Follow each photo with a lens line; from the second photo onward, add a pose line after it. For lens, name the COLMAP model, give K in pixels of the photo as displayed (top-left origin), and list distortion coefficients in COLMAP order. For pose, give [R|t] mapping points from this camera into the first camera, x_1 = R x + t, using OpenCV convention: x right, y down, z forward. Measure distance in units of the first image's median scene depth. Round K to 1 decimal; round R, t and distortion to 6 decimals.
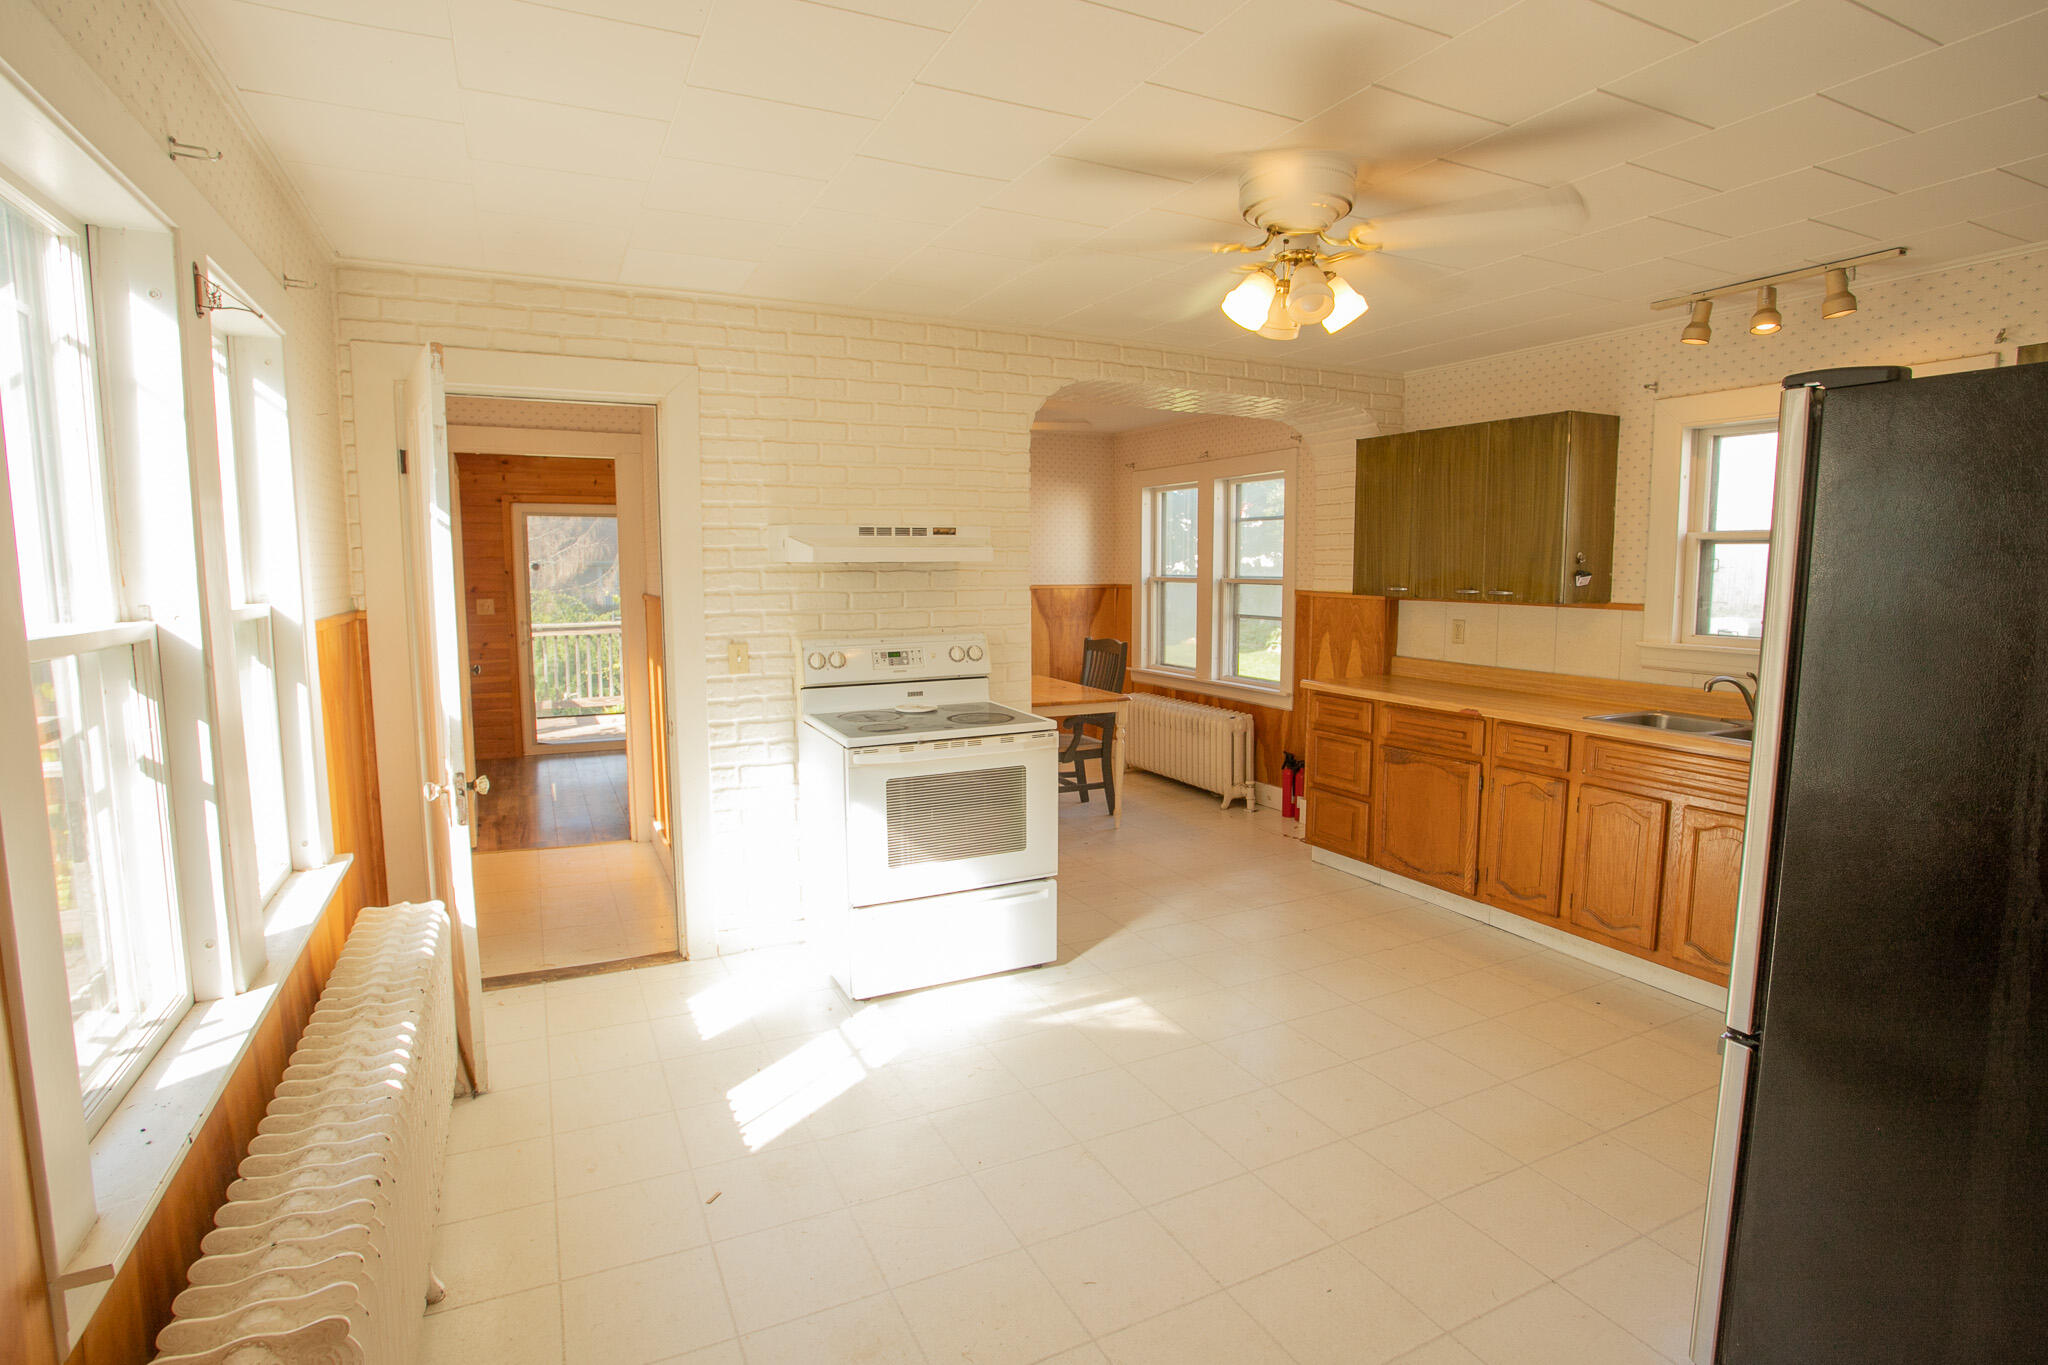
lens RADIAL K [[1032.9, 0, 1039.1], [0, 1032.9, 686.5], [0, 0, 1]] dist [-0.078525, 0.039802]
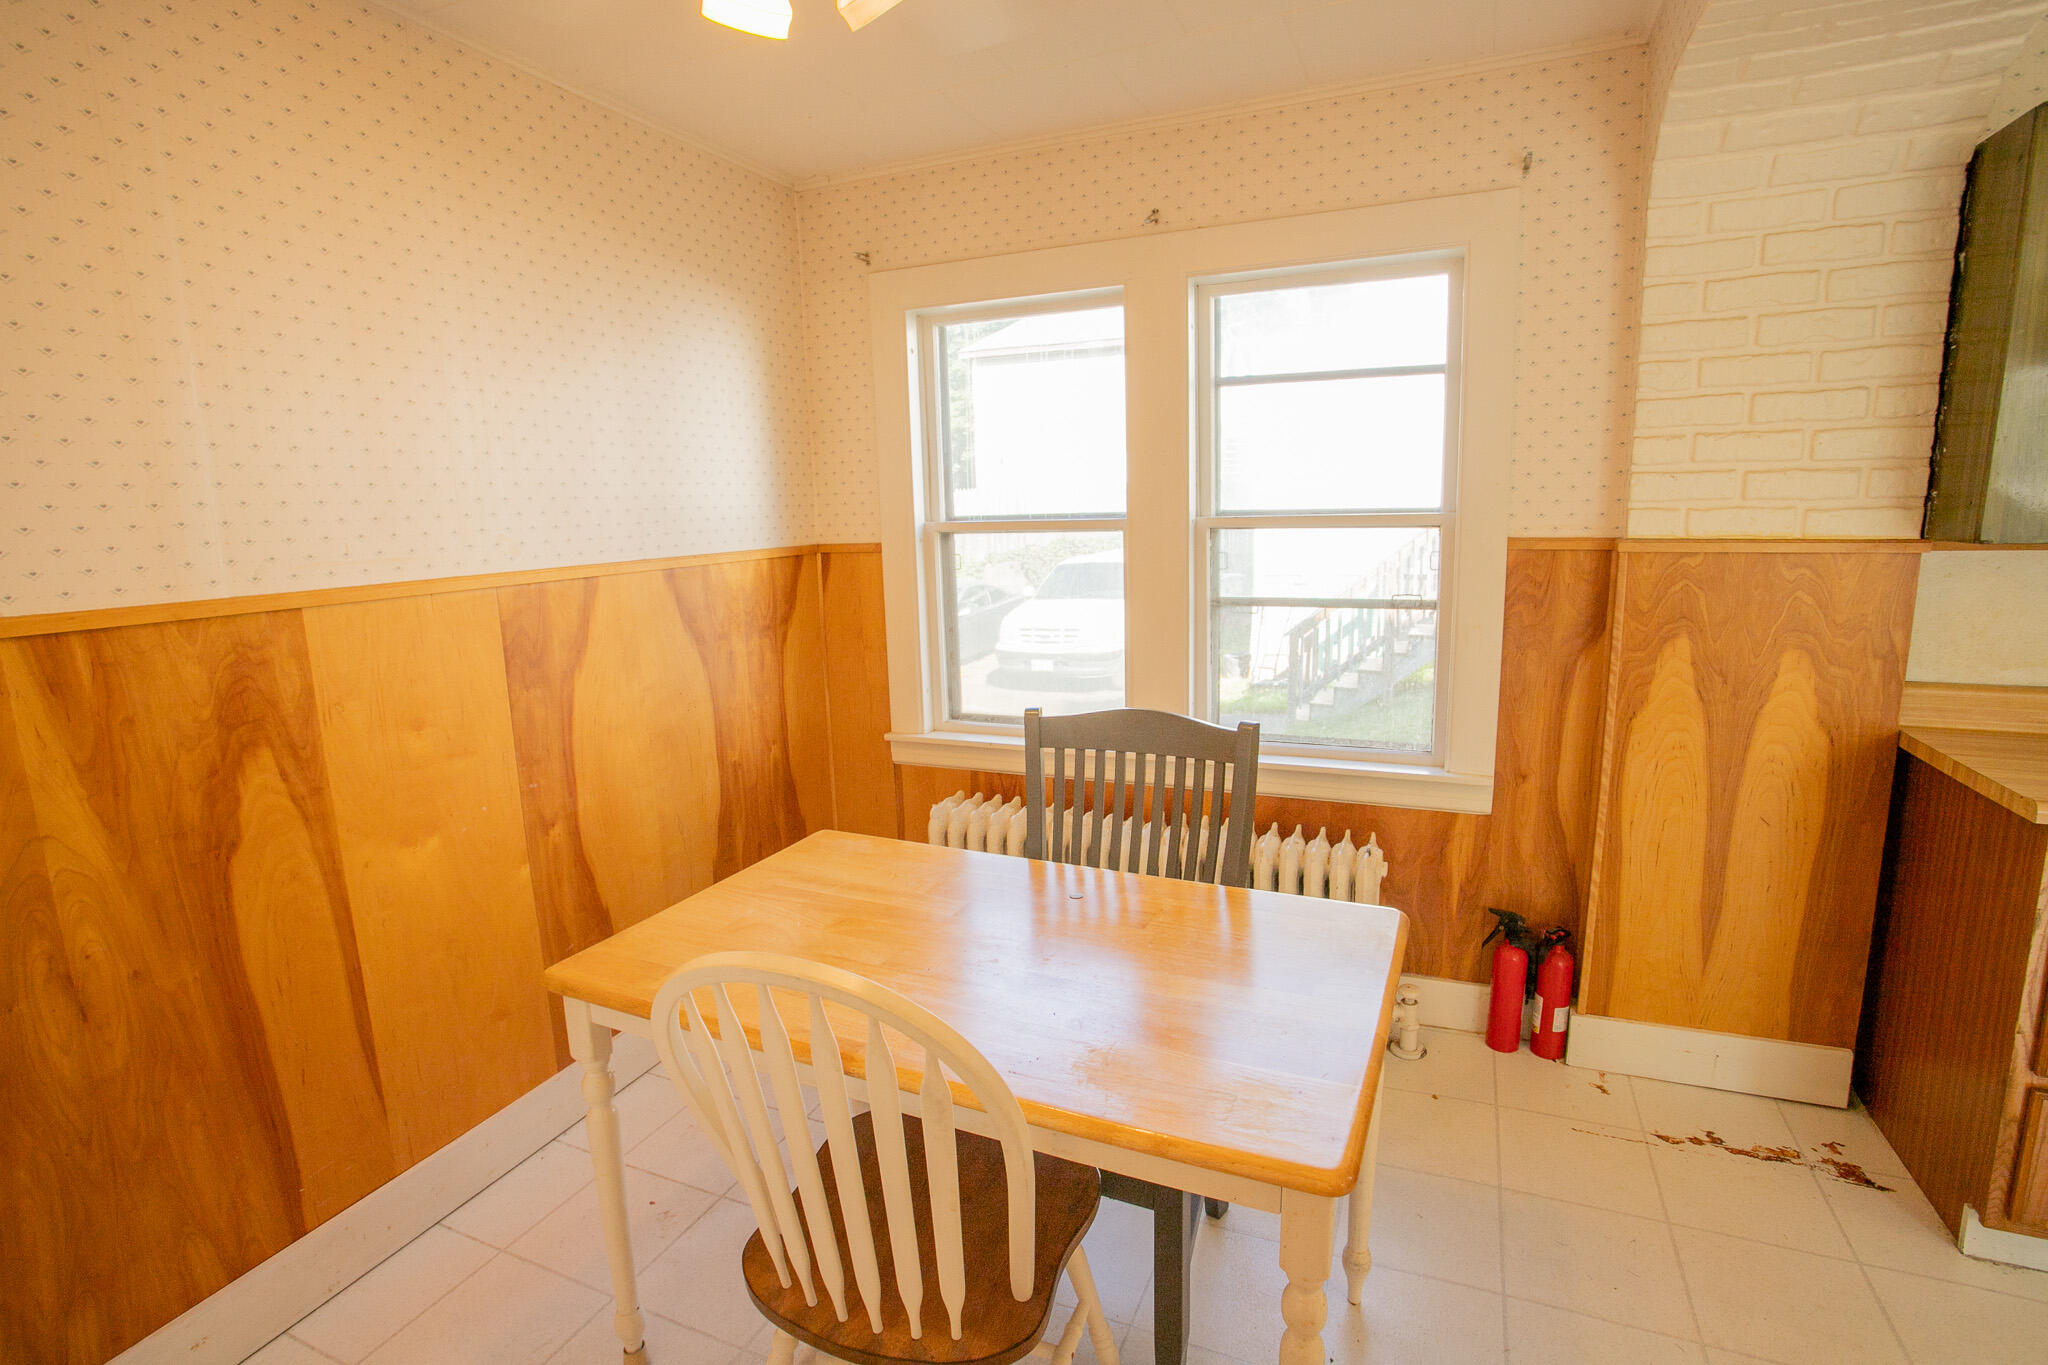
lens RADIAL K [[999.3, 0, 1019.3], [0, 999.3, 683.8], [0, 0, 1]] dist [-0.074927, 0.034198]
pose [[0.767716, -0.135697, 0.626257, -0.248384], [0.102387, 0.990741, 0.089159, -0.135330], [-0.632557, -0.004328, 0.774502, 1.208102]]
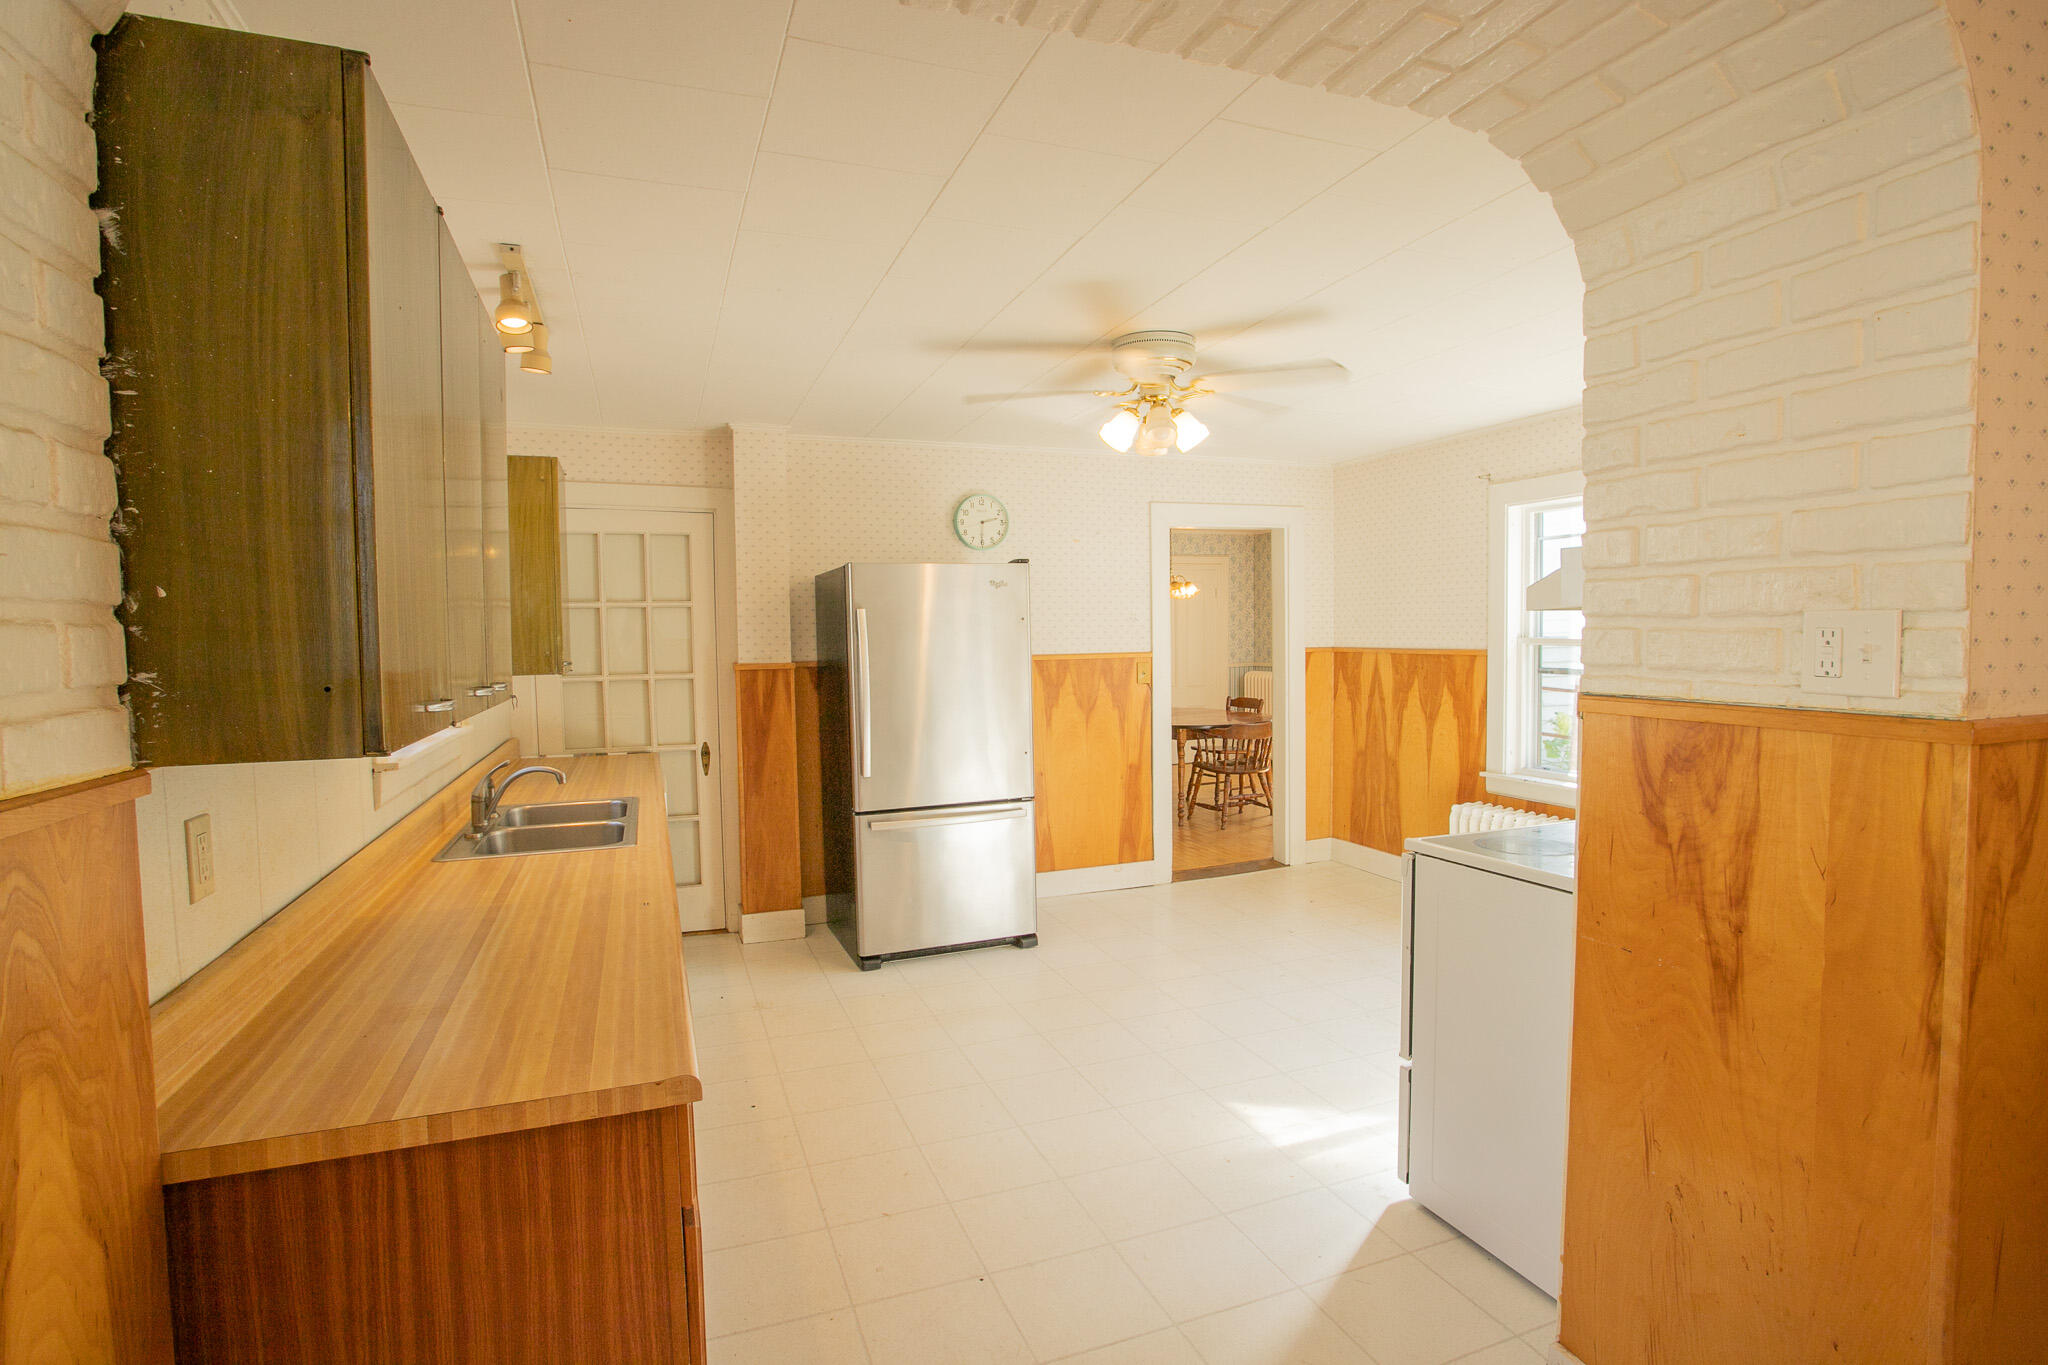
lens RADIAL K [[996.3, 0, 1024.0], [0, 996.3, 682.5], [0, 0, 1]] dist [-0.078945, 0.032995]
pose [[-0.995378, 0.006448, 0.095820, 0.188855], [0.022546, 0.985549, 0.167884, -0.174682], [-0.093353, 0.169269, -0.981139, 1.512233]]
